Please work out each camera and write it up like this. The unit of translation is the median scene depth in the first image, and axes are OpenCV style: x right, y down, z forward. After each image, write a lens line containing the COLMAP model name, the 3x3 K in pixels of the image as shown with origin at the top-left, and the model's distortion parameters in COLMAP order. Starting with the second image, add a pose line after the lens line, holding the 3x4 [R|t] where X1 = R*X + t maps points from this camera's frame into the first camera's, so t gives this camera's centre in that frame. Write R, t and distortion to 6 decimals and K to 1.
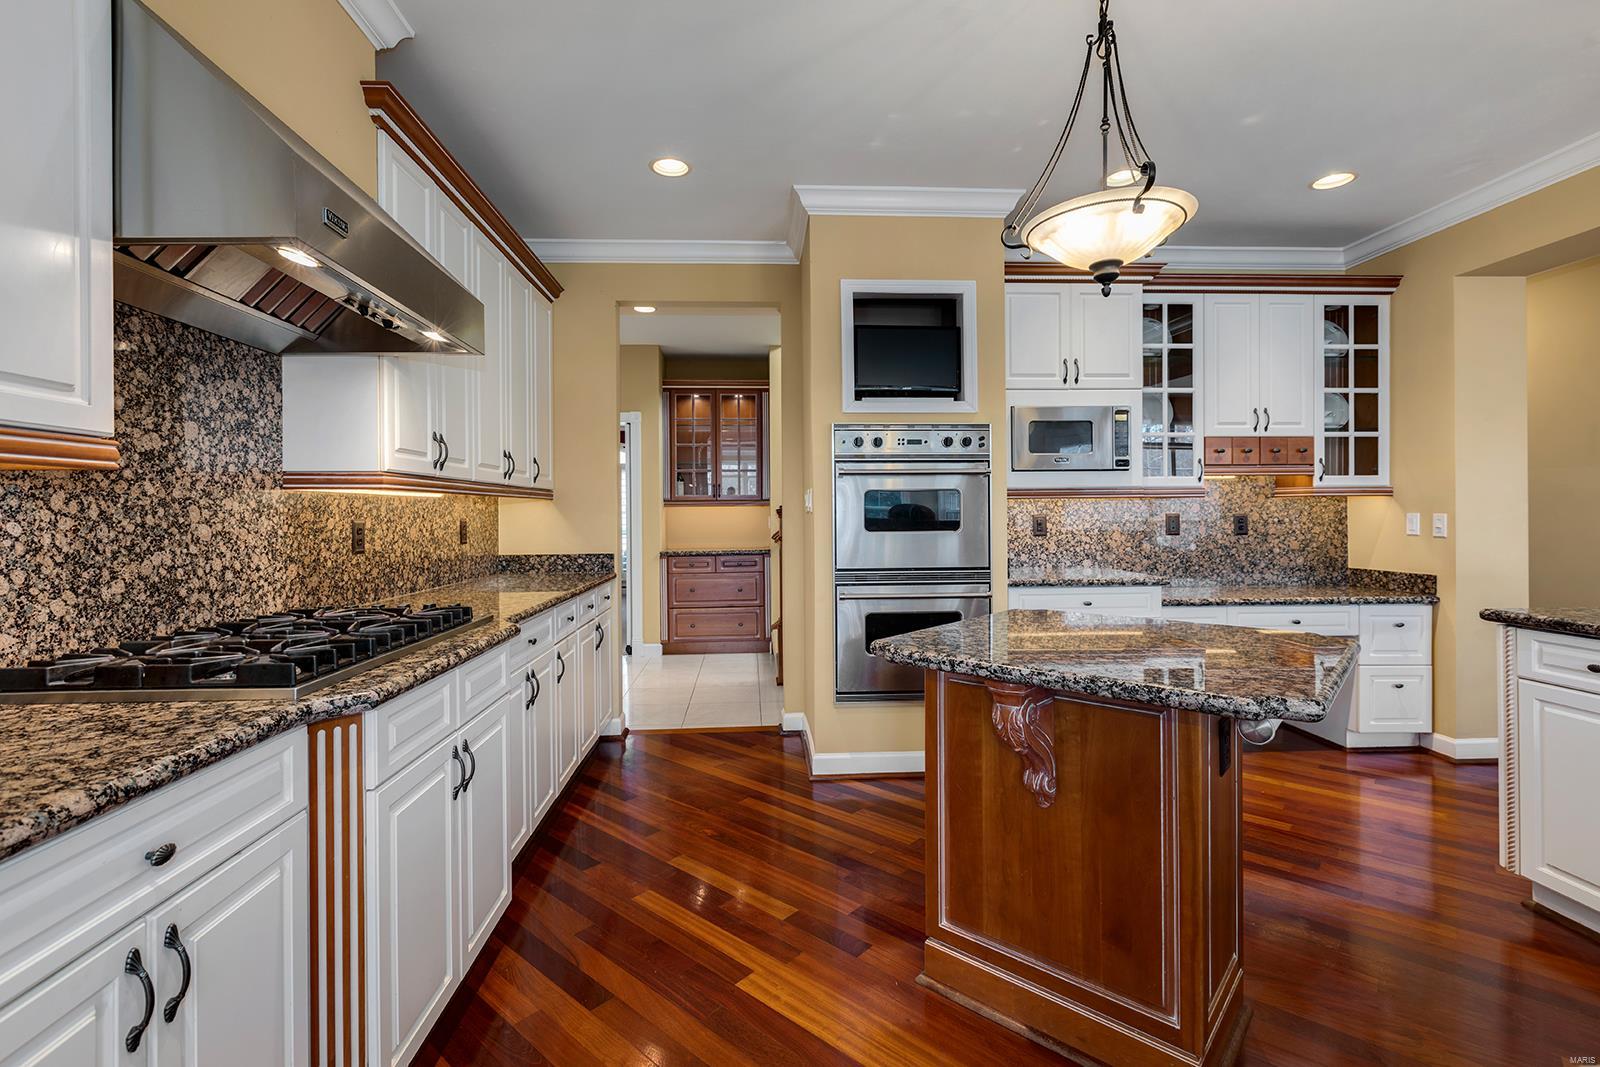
lens RADIAL K [[720.4, 0, 795.6], [0, 720.4, 525.7], [0, 0, 1]] dist [-0.000815, -0.000151]
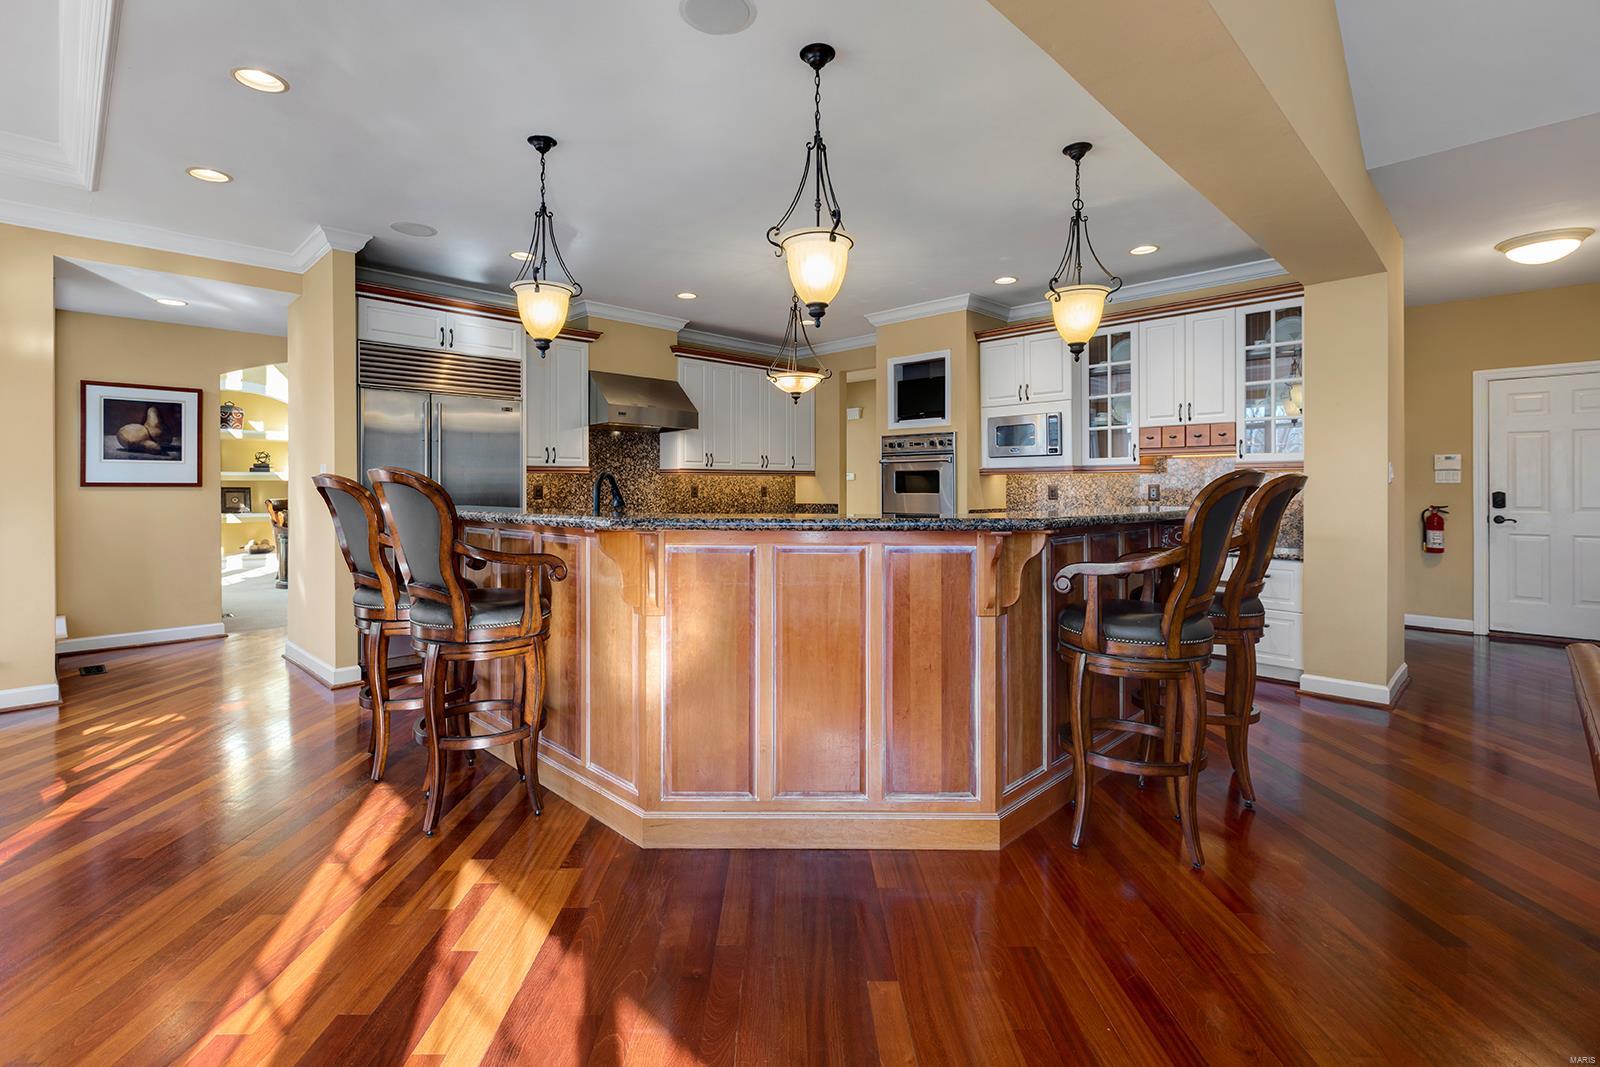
lens RADIAL K [[741.2, 0, 797.7], [0, 741.2, 491.7], [0, 0, 1]] dist [0.000176, -0.000100]
pose [[0.669333, 0.011011, -0.742881, 2.108435], [-0.015334, 0.999882, 0.001005, 0.009961], [0.742804, 0.010719, 0.669423, -0.737469]]
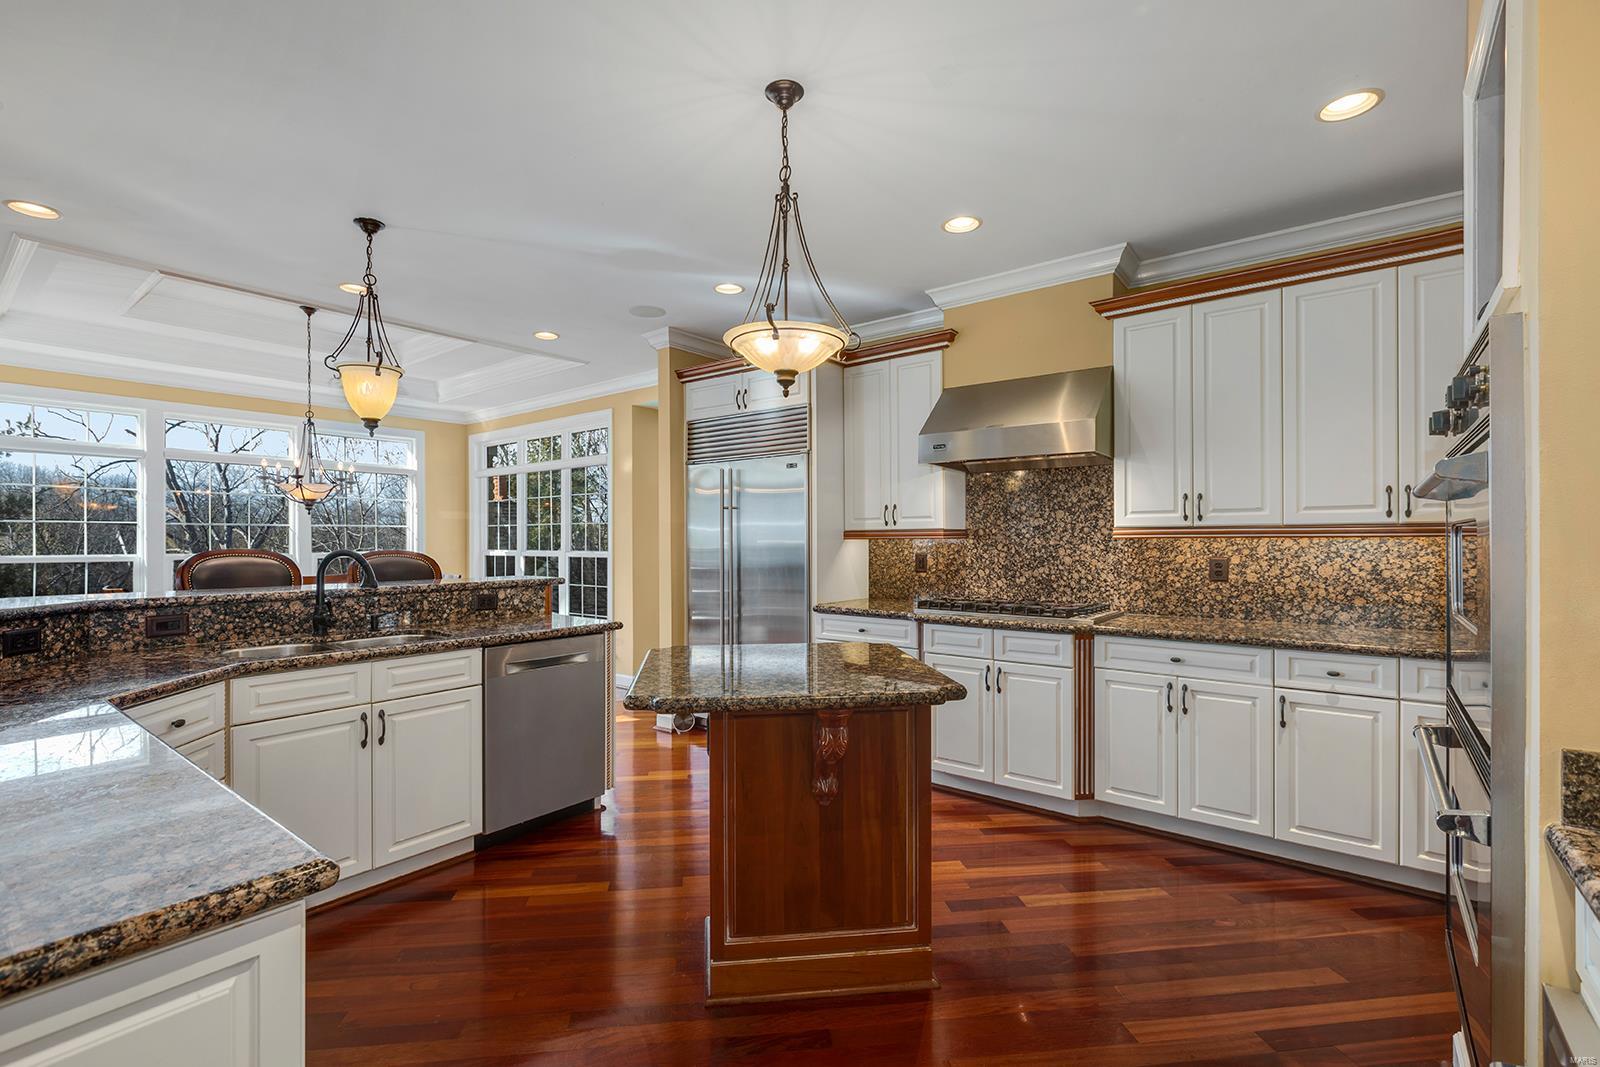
lens RADIAL K [[722.3, 0, 805.2], [0, 722.3, 536.6], [0, 0, 1]] dist [-0.000398, -0.000325]
pose [[-0.663545, 0.005097, -0.748119, 1.119148], [-0.005022, 0.999924, 0.011267, -0.068865], [0.748120, 0.011234, -0.663469, 1.553775]]
